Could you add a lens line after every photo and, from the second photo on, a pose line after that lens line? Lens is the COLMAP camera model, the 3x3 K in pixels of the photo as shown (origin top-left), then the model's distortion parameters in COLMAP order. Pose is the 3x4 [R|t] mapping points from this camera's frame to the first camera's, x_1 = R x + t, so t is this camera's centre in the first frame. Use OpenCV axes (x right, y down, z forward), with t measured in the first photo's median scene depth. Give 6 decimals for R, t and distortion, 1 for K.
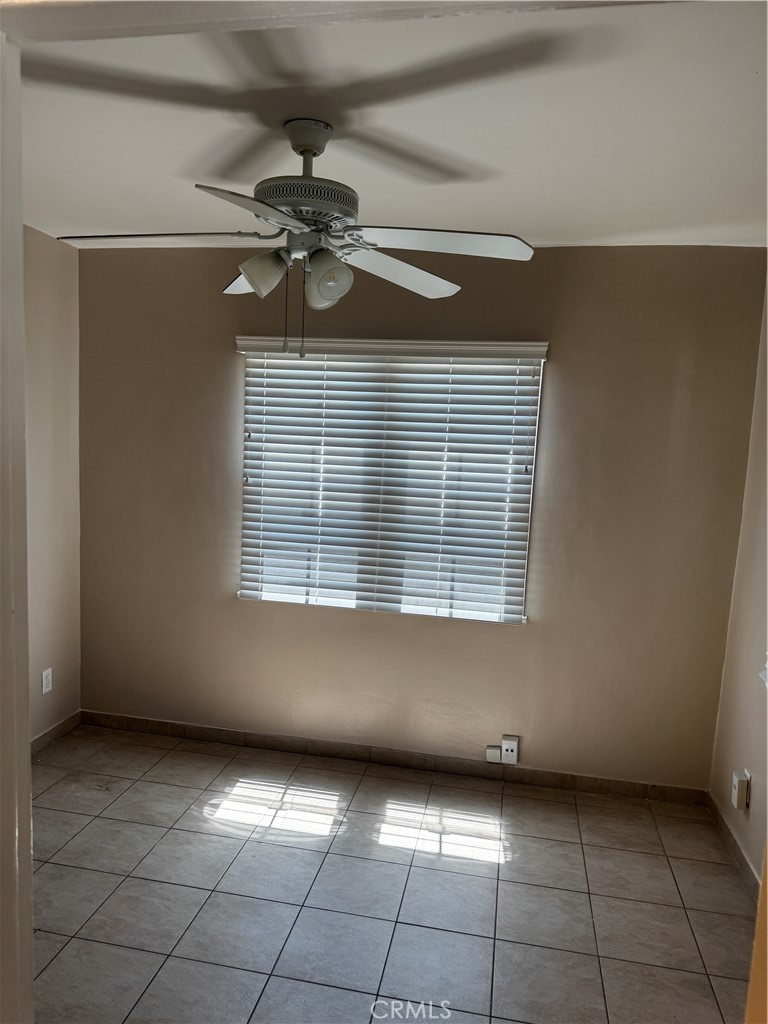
lens RADIAL K [[730.0, 0, 380.2], [0, 730.0, 516.8], [0, 0, 1]] dist [0.020578, -0.006956]
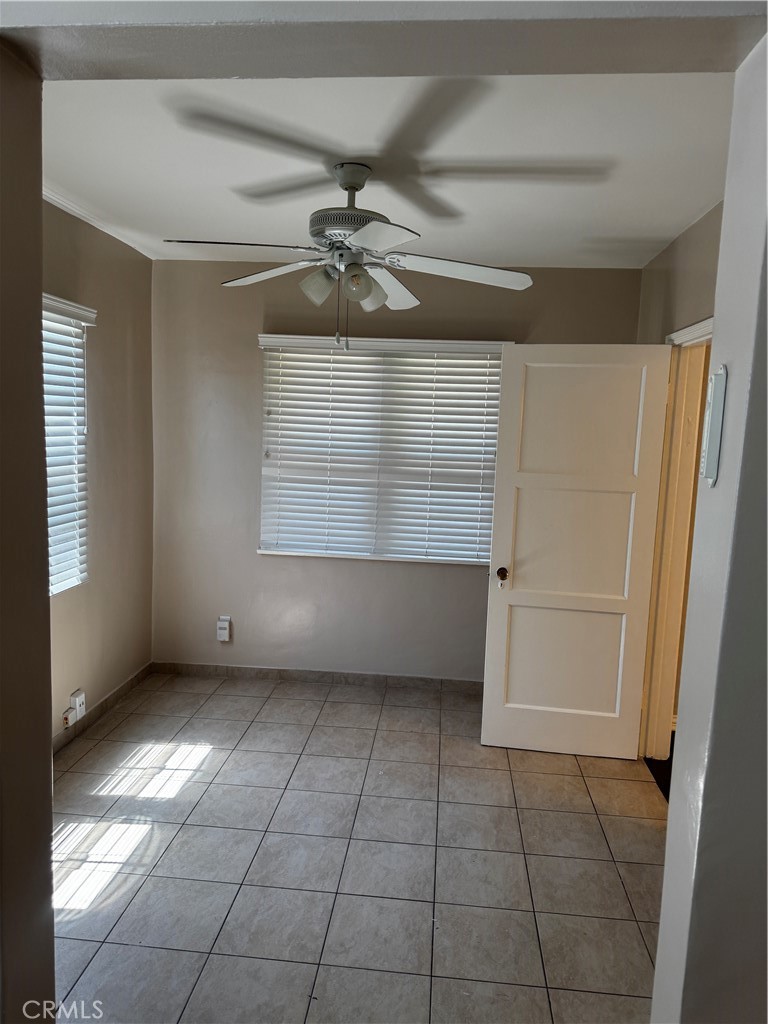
lens RADIAL K [[730.0, 0, 381.1], [0, 730.0, 511.9], [0, 0, 1]] dist [0.020578, -0.006956]
pose [[-0.103034, -0.161776, 0.981434, -1.026520], [0.075568, 0.982561, 0.169895, -0.111103], [-0.991803, 0.091670, -0.089012, 0.793228]]
